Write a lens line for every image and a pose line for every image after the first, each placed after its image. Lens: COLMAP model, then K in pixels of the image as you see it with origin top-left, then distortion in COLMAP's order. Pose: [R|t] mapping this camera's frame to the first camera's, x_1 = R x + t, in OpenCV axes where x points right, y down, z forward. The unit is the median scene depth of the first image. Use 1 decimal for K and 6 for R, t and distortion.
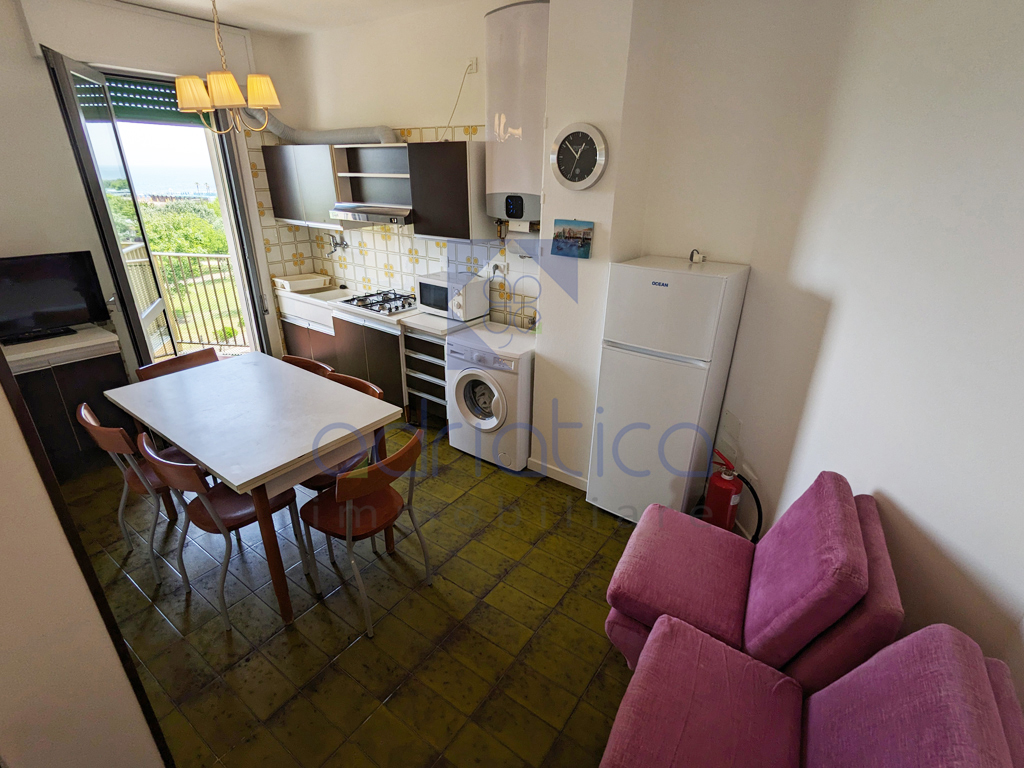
lens RADIAL K [[482.3, 0, 510.5], [0, 482.3, 381.2], [0, 0, 1]] dist [-0.000670, 0.001513]
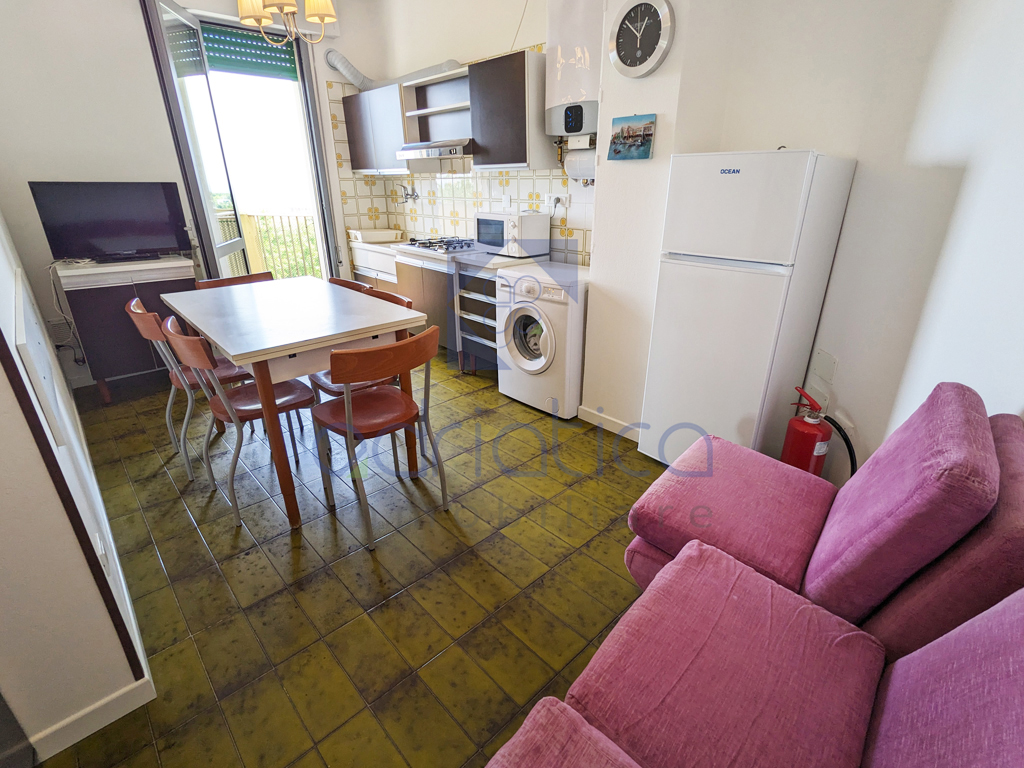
lens RADIAL K [[482.3, 0, 512.7], [0, 482.3, 378.9], [0, 0, 1]] dist [-0.000670, 0.001513]
pose [[0.980649, 0.054042, -0.188168, 0.093900], [-0.057509, 0.998260, -0.013011, 0.145971], [0.187137, 0.023580, 0.982051, 0.100219]]
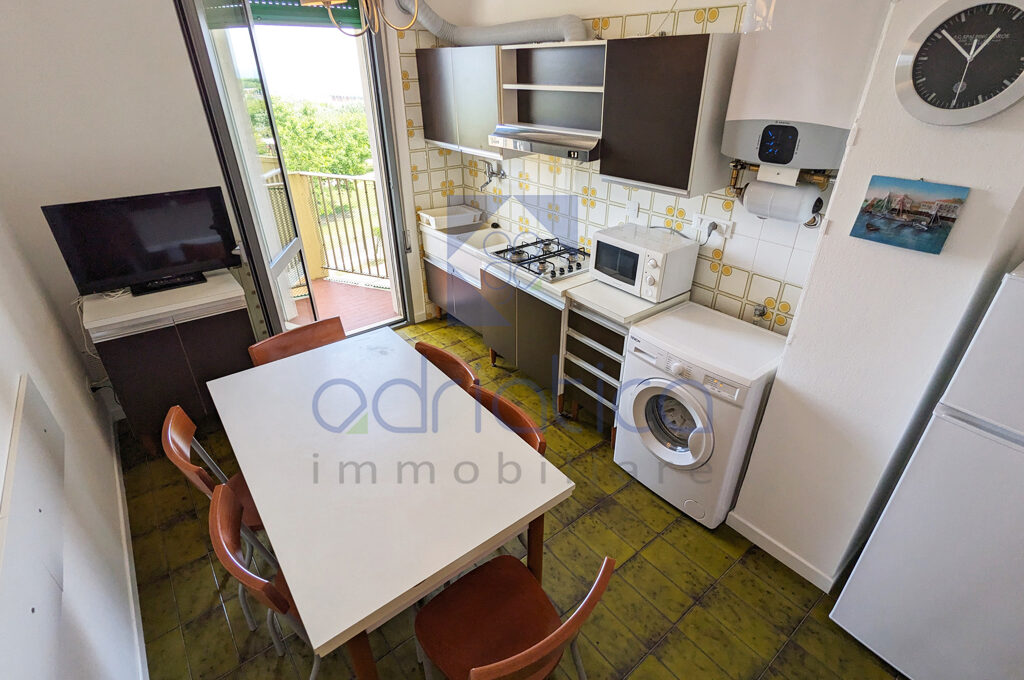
lens RADIAL K [[486.7, 0, 515.8], [0, 486.7, 338.2], [0, 0, 1]] dist [-0.000505, 0.000805]
pose [[0.961063, 0.116529, -0.250557, -0.129067], [-0.091316, 0.989724, 0.110037, -0.156678], [0.260805, -0.082872, 0.961828, 0.301976]]
